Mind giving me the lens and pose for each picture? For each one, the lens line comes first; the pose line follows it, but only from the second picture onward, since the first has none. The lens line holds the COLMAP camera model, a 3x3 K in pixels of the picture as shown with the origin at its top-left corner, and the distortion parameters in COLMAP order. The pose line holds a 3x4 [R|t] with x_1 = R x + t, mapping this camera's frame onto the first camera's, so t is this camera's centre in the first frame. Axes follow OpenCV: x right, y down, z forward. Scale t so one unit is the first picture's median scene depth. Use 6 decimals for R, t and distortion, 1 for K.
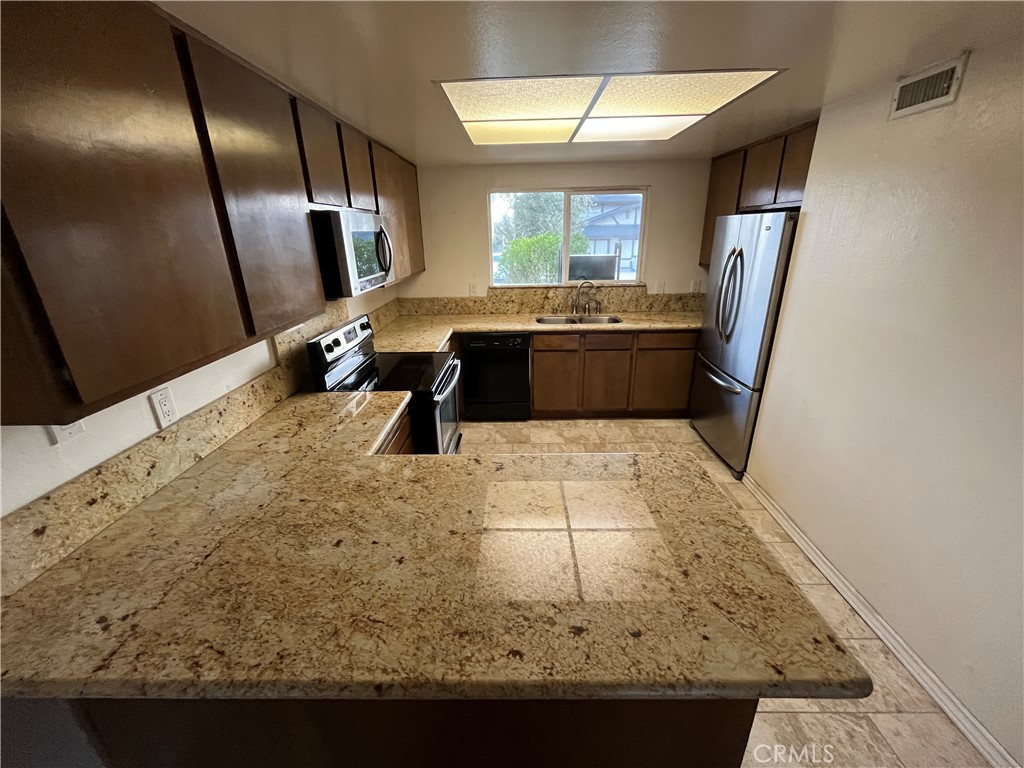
lens RADIAL K [[415.2, 0, 512.2], [0, 415.2, 386.5], [0, 0, 1]] dist [0.000129, -0.000473]
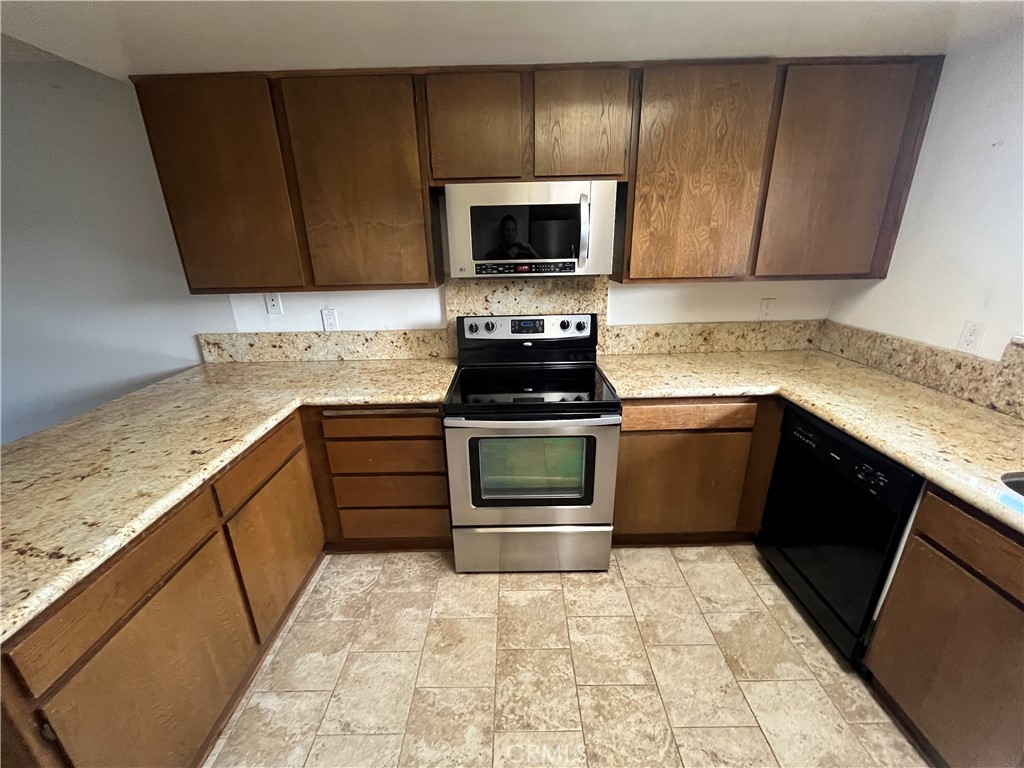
lens RADIAL K [[415.2, 0, 511.8], [0, 415.2, 380.4], [0, 0, 1]] dist [0.000129, -0.000473]
pose [[0.021103, 0.336745, -0.941359, 0.694065], [-0.331125, 0.890782, 0.311230, -0.410057], [0.943351, 0.305140, 0.130303, 1.266636]]
